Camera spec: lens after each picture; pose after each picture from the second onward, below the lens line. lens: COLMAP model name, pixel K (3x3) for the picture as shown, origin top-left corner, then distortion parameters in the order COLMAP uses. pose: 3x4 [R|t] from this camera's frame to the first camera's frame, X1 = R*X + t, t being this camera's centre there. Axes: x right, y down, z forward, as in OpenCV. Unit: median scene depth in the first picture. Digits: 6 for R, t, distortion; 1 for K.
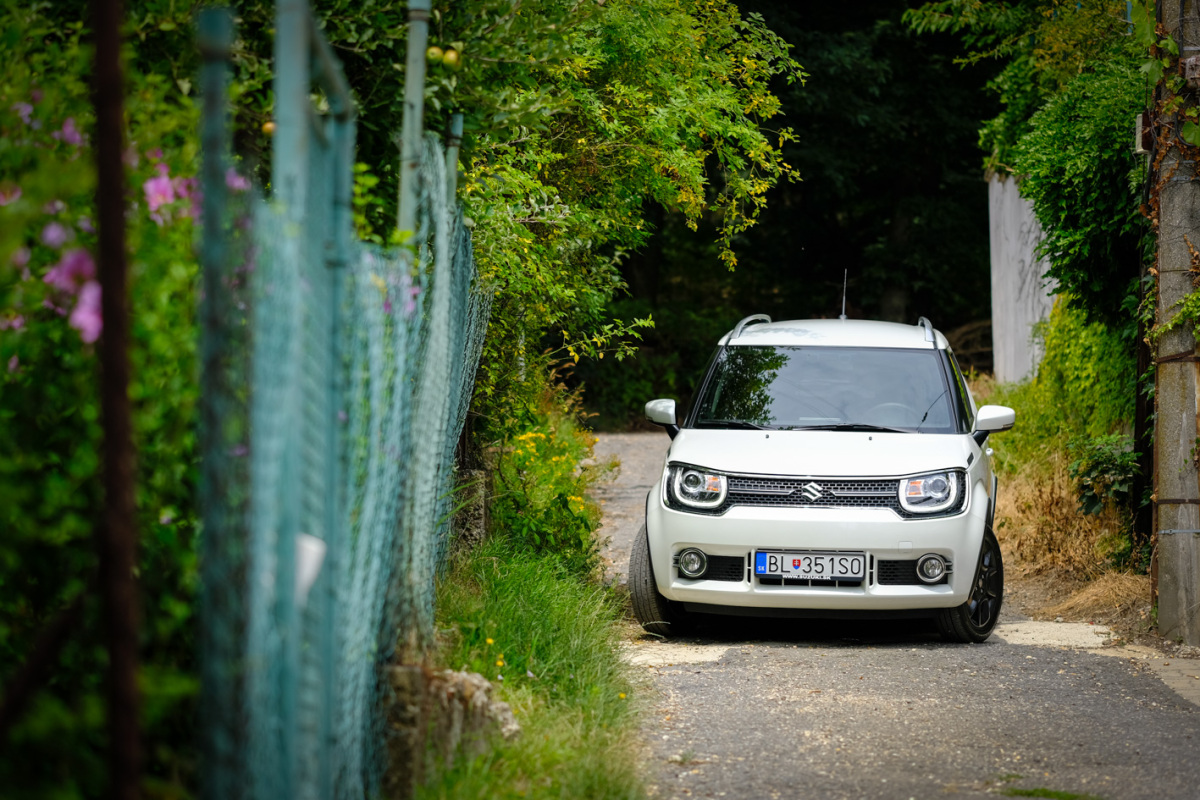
lens RADIAL K [[4754.2, 0, 600.0], [0, 4754.2, 400.0], [0, 0, 1]] dist [-0.024751, 2.770537]
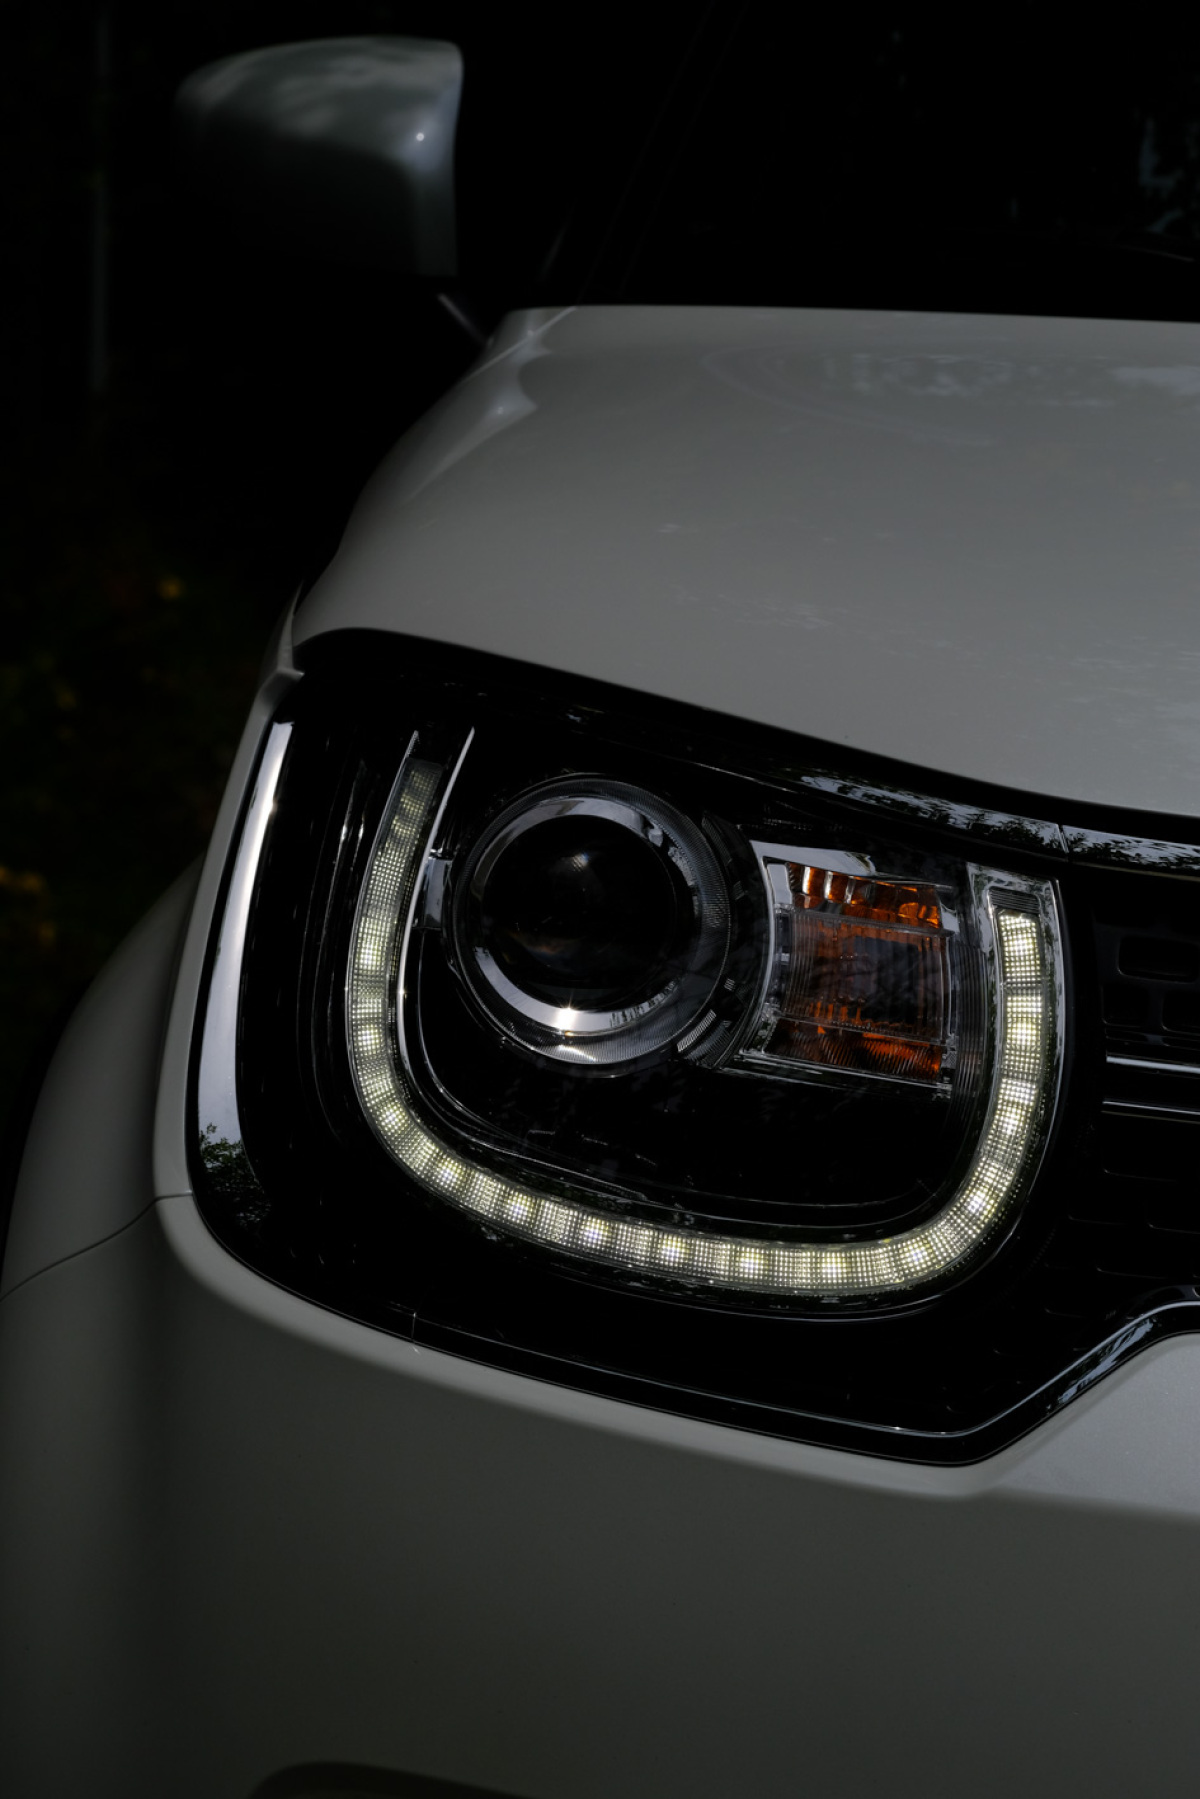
lens RADIAL K [[6956.0, 0, 600.0], [0, 6956.0, 899.5], [0, 0, 1]] dist [0.162040, -1.353158]
pose [[0.999269, 0.037108, 0.009184, 0.018563], [-0.037406, 0.998693, 0.034829, 0.012944], [-0.007879, -0.035147, 0.999351, 0.890988]]
